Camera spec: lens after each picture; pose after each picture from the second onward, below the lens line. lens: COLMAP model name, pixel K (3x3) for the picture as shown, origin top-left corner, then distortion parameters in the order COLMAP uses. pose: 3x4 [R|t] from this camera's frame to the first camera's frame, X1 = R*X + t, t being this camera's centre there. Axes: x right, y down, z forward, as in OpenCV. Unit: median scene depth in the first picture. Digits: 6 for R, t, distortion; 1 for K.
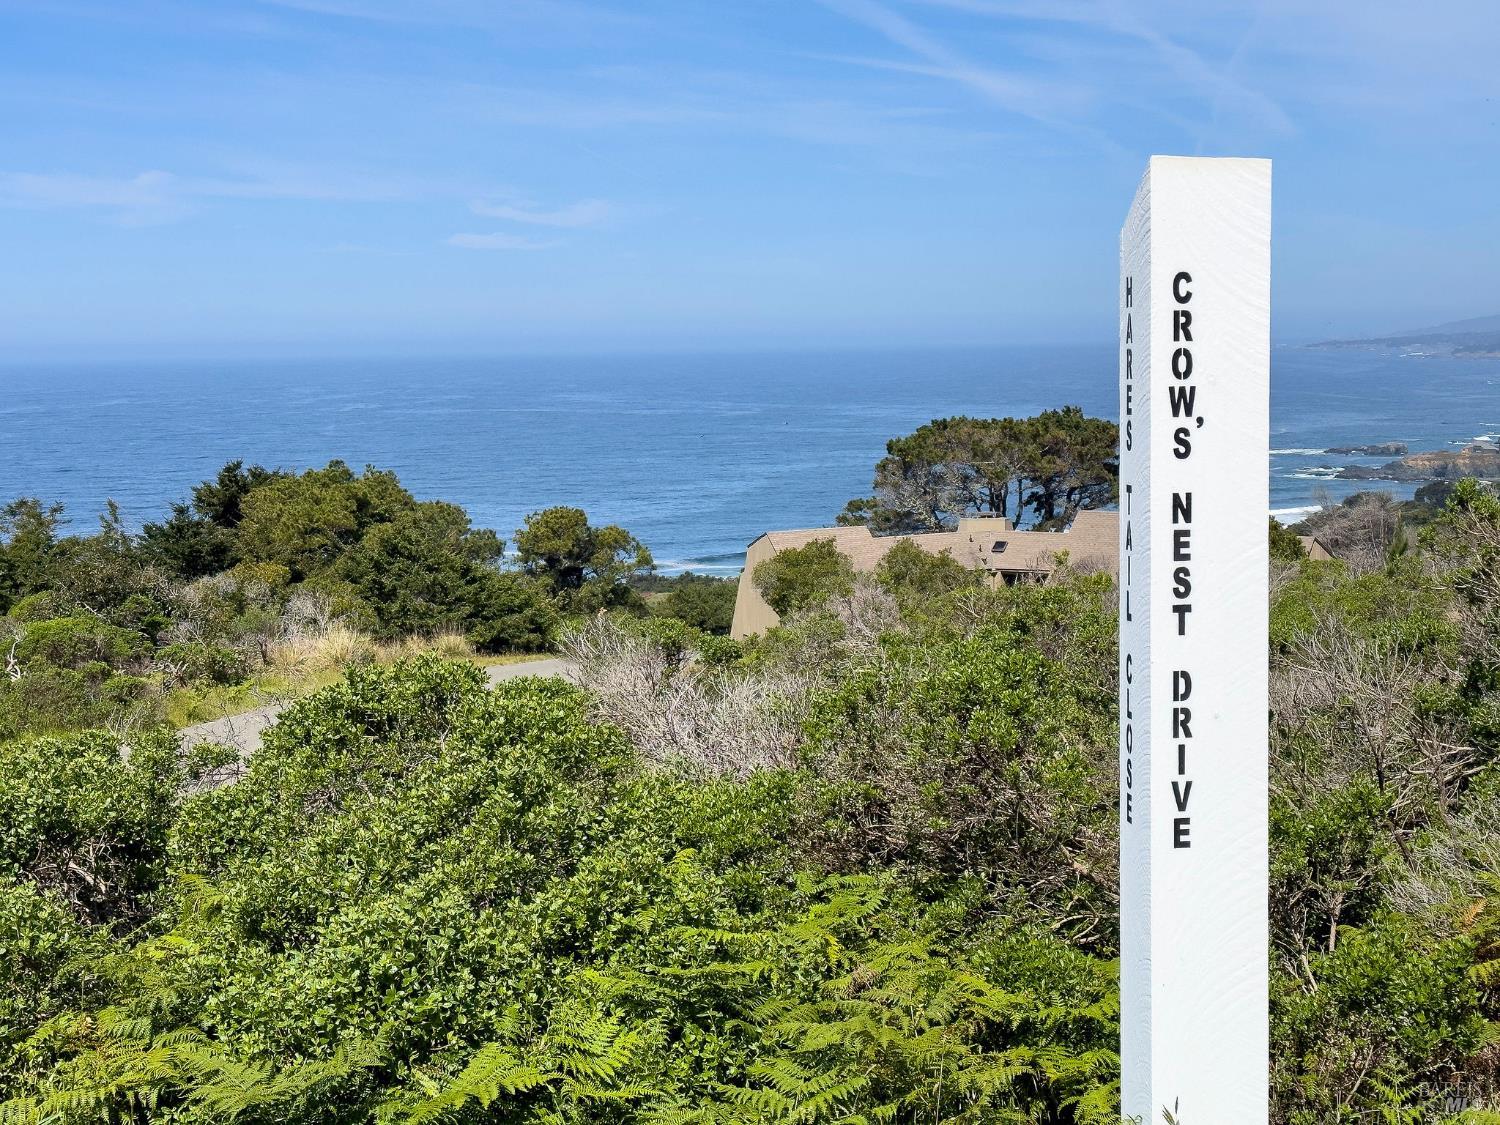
lens RADIAL K [[2095.8, 0, 808.6], [0, 2095.8, 565.0], [0, 0, 1]] dist [0.036540, 0.000000]
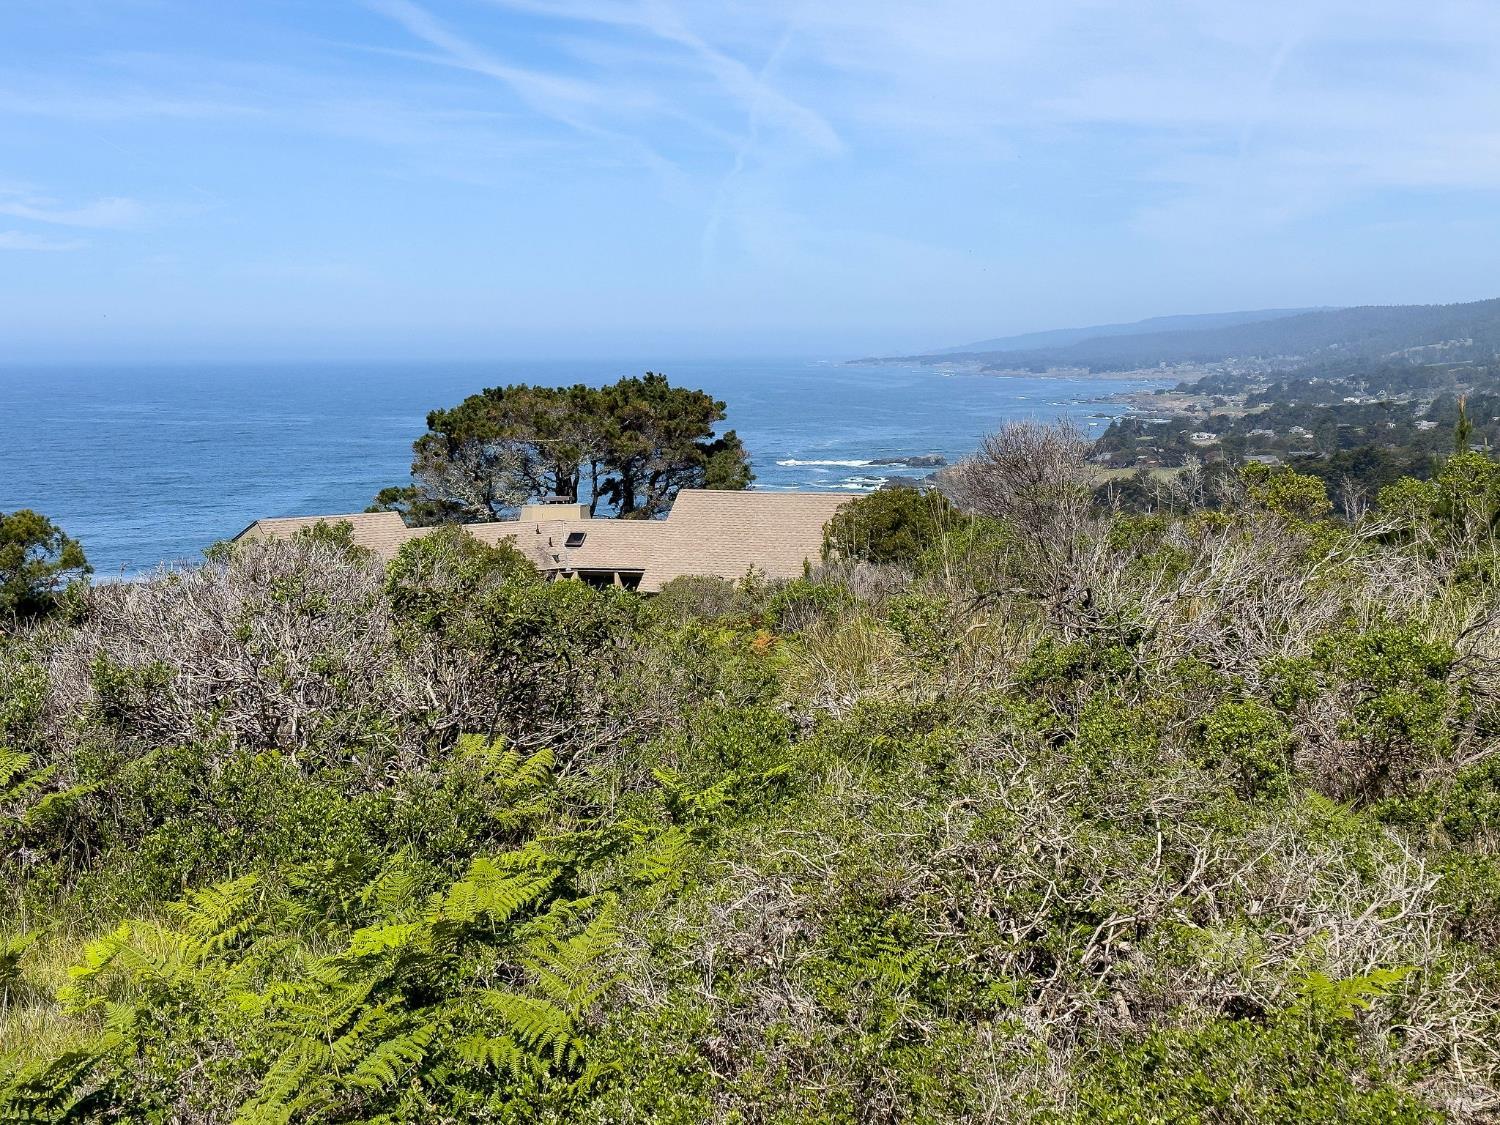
lens RADIAL K [[2095.8, 0, 775.0], [0, 2095.8, 571.2], [0, 0, 1]] dist [0.036540, 0.000000]
pose [[0.980649, -0.011934, 0.195408, 0.010206], [0.012564, 0.999919, -0.001983, 0.004300], [-0.195369, 0.004400, 0.980720, 0.188390]]
